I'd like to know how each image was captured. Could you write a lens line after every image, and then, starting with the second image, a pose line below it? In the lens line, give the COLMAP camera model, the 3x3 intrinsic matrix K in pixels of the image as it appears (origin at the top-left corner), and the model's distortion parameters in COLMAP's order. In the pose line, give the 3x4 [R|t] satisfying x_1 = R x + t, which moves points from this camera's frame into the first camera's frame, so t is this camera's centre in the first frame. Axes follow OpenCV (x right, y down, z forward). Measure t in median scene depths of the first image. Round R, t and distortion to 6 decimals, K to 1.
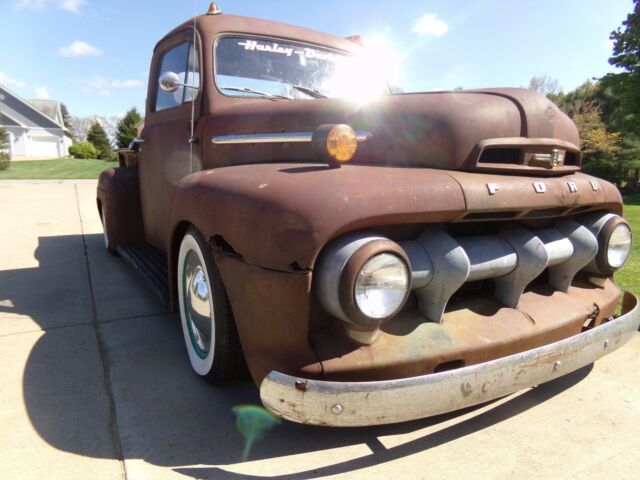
lens RADIAL K [[437.7, 0, 321.7], [0, 437.7, 242.2], [0, 0, 1]] dist [-0.013773, 0.010698]
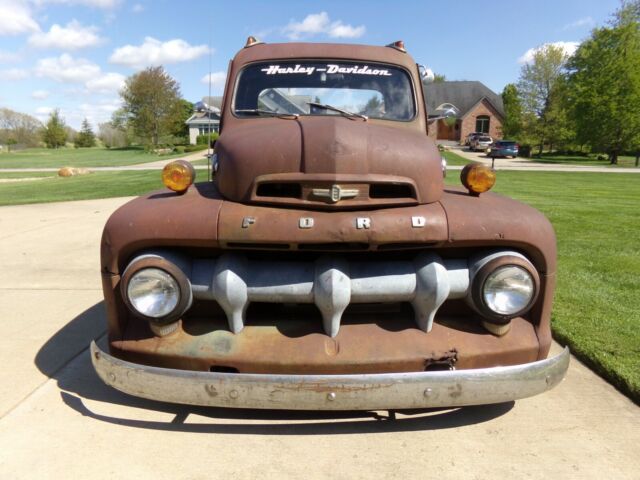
lens RADIAL K [[437.7, 0, 320.9], [0, 437.7, 240.4], [0, 0, 1]] dist [-0.013773, 0.010698]
pose [[0.867003, 0.092501, -0.489642, 1.016523], [-0.077609, 0.995695, 0.050681, -0.134664], [0.492222, -0.005940, 0.870449, 0.109404]]
